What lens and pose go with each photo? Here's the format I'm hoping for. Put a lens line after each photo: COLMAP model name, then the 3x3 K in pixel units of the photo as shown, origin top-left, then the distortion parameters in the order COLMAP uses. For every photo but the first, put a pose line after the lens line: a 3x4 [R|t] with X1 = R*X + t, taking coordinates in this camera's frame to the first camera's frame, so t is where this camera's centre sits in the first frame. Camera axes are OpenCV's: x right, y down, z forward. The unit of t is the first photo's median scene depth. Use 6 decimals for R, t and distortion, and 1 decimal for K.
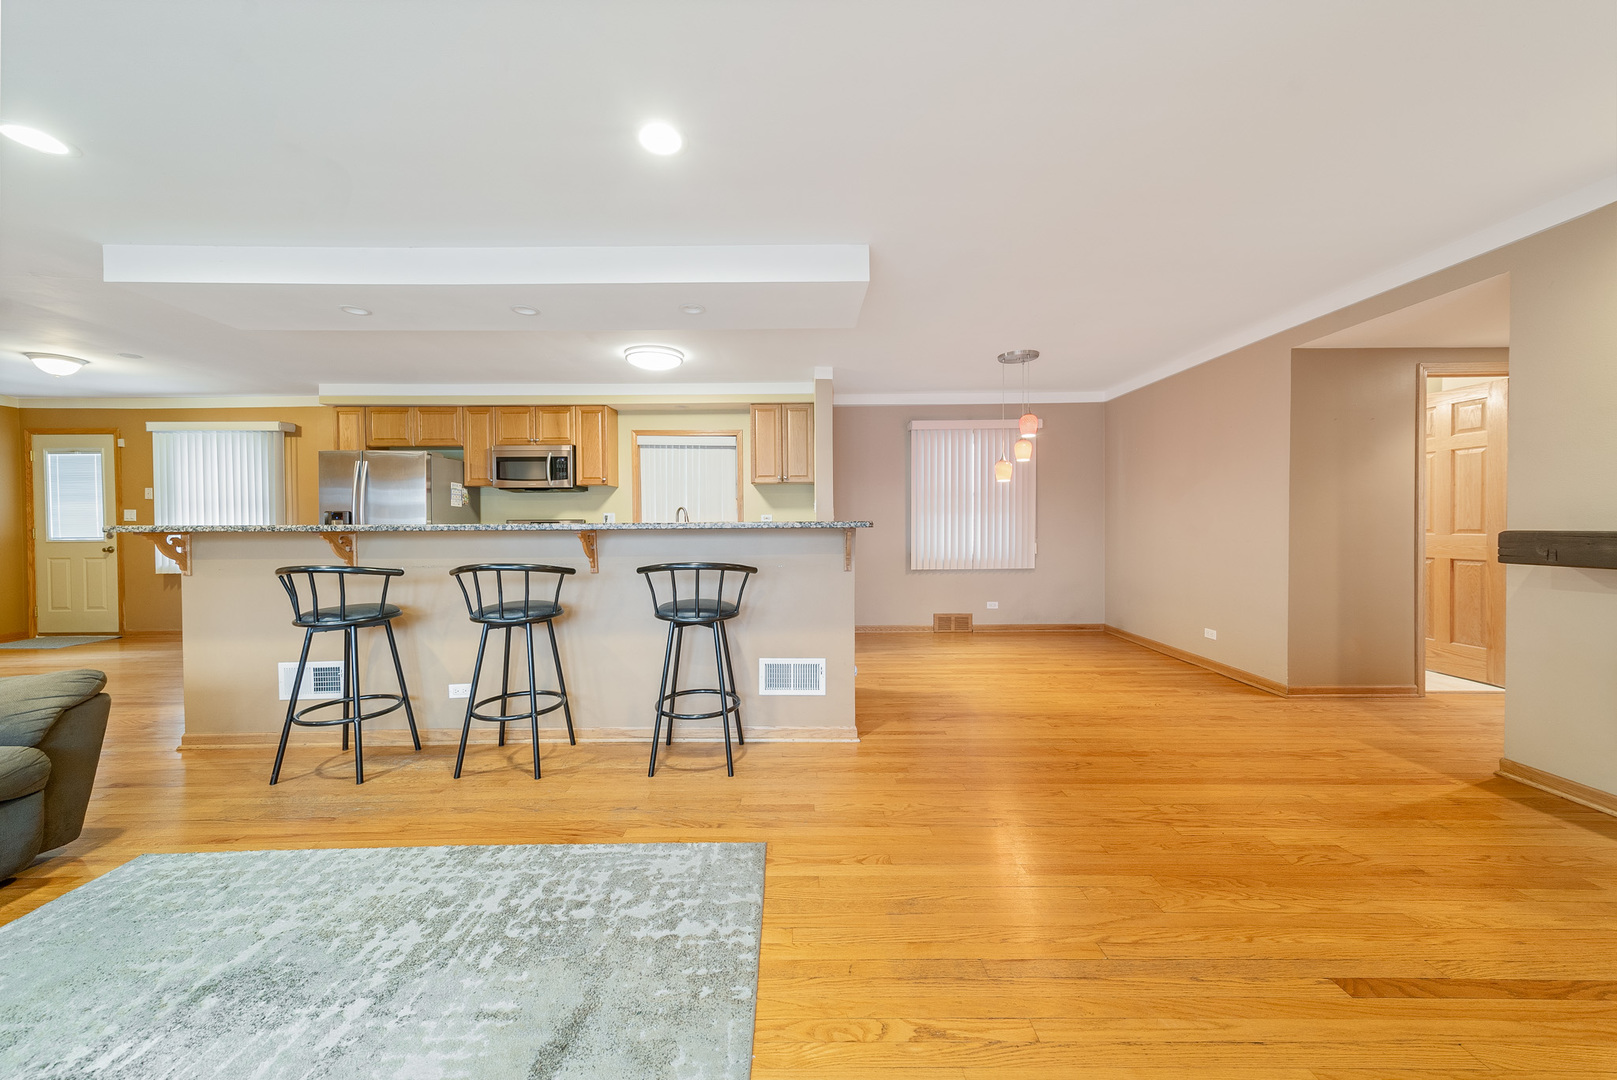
lens RADIAL K [[566.2, 0, 796.0], [0, 566.2, 535.4], [0, 0, 1]] dist [0.012573, 0.000093]
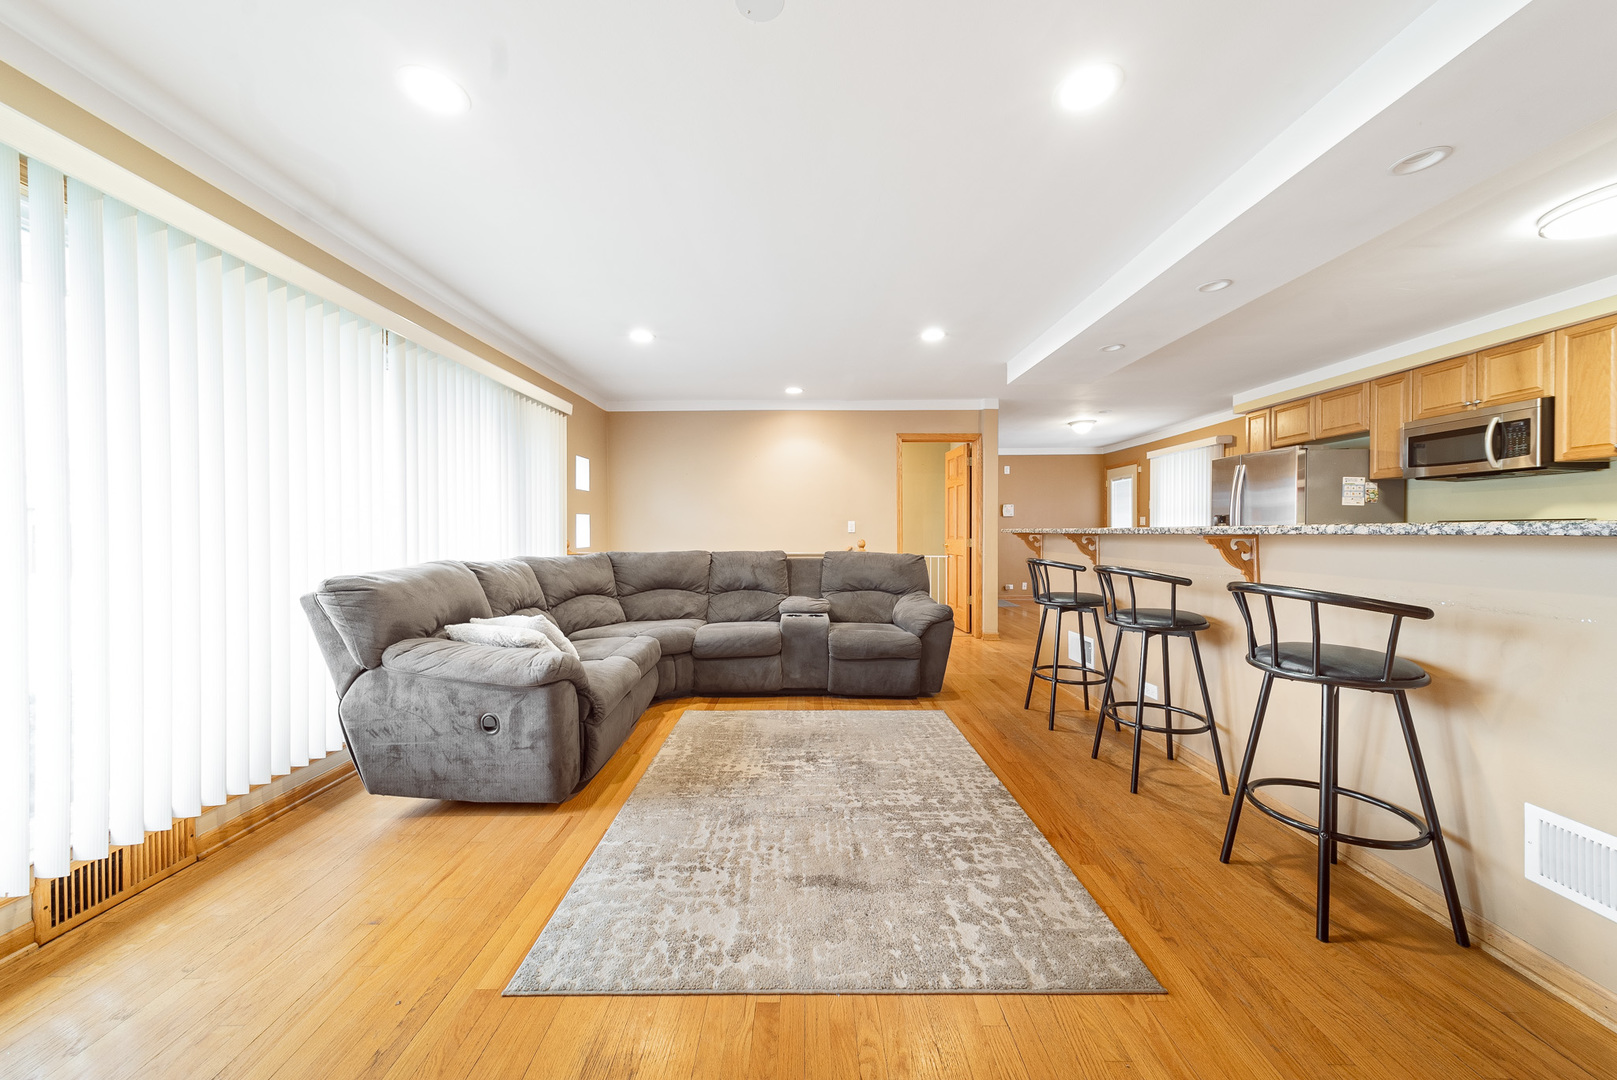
lens RADIAL K [[566.2, 0, 801.3], [0, 566.2, 533.5], [0, 0, 1]] dist [0.012573, 0.000093]
pose [[-0.004914, 0.010101, -0.999937, 0.258479], [-0.017593, 0.999793, 0.010186, -0.004929], [0.999833, 0.017641, -0.004736, 0.223351]]
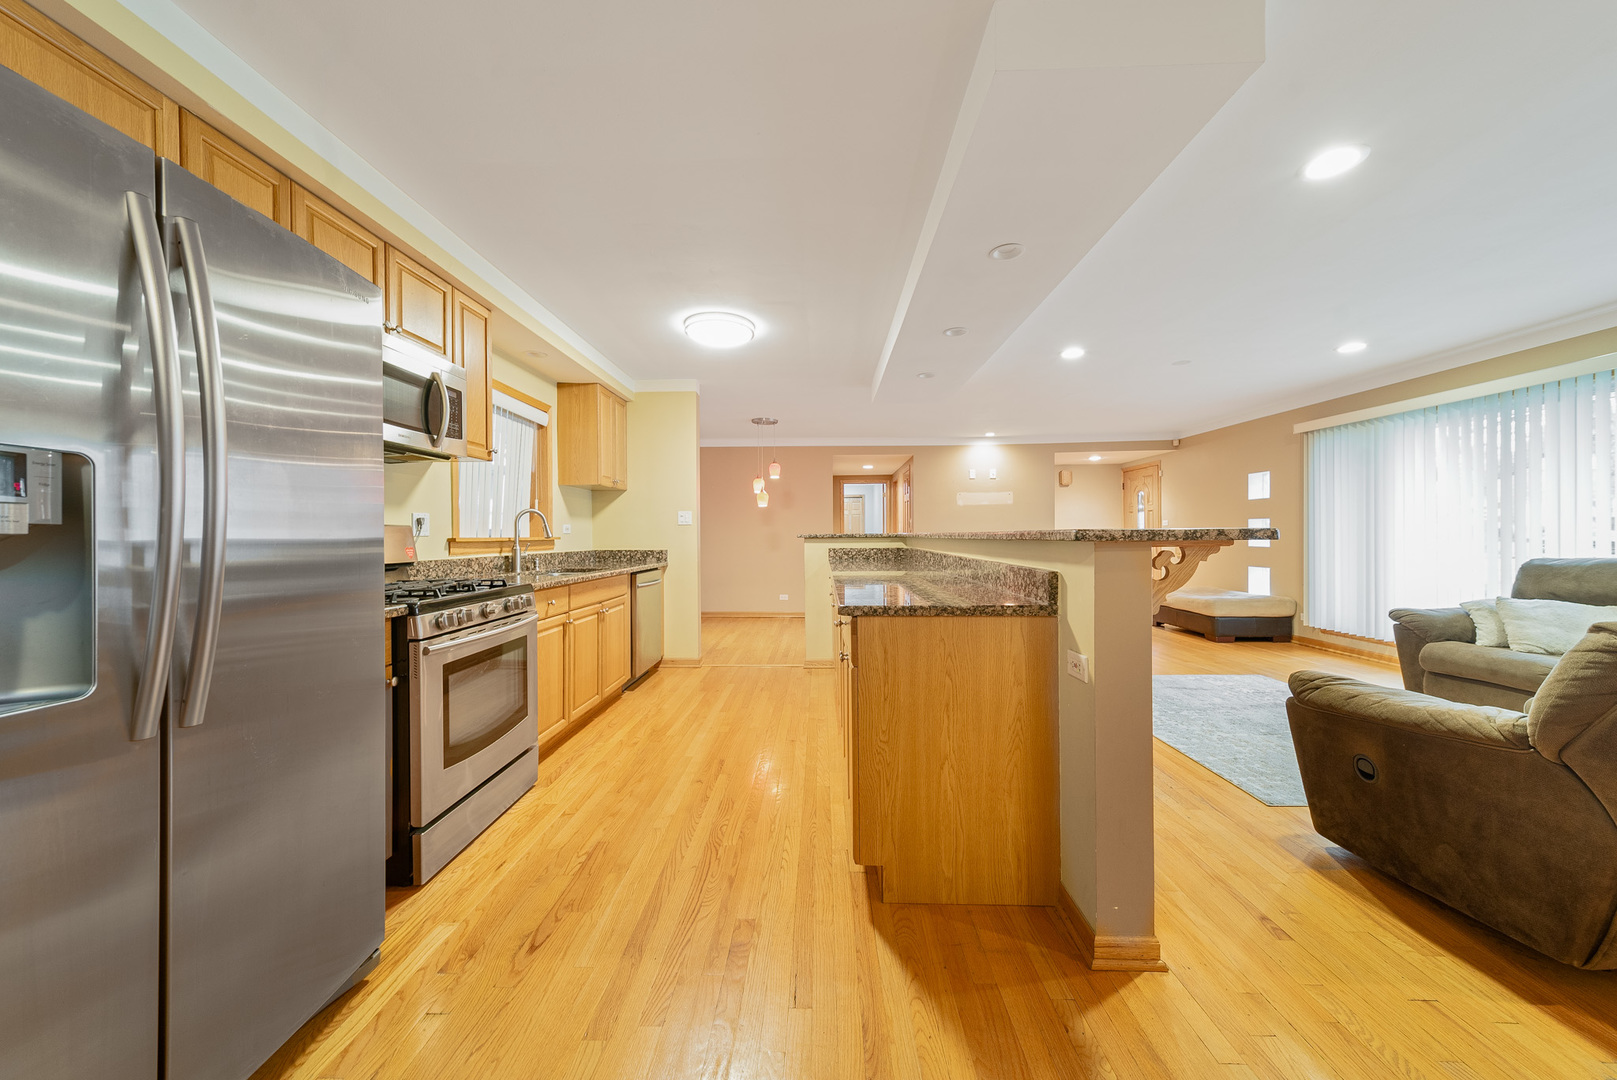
lens RADIAL K [[566.2, 0, 805.4], [0, 566.2, 536.5], [0, 0, 1]] dist [0.012573, 0.000093]
pose [[0.027837, 0.002572, 0.999609, -0.946340], [0.025626, 0.999666, -0.003286, -0.011423], [-0.999284, 0.025708, 0.027762, 0.771135]]
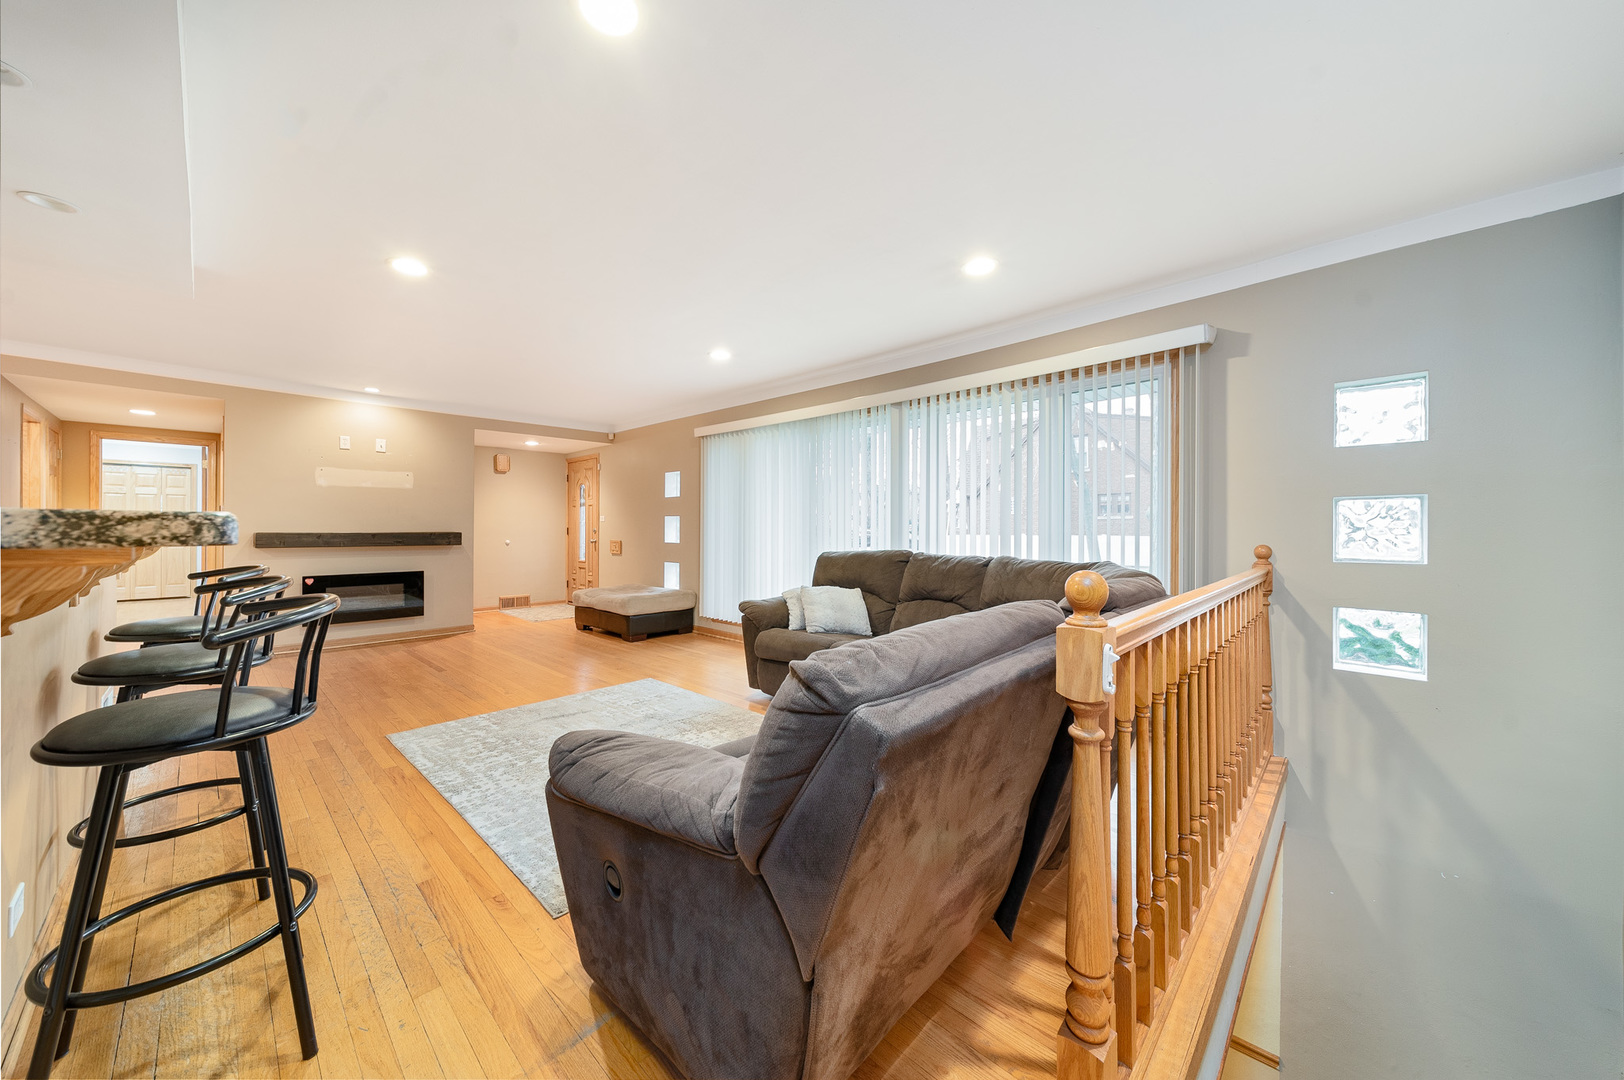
lens RADIAL K [[568.6, 0, 819.8], [0, 568.6, 527.8], [0, 0, 1]] dist [0.012573, 0.000093]
pose [[-0.735742, 0.004751, 0.677245, -0.797915], [0.012369, 0.999903, 0.006422, -0.006496], [-0.677149, 0.013102, -0.735729, 0.542110]]
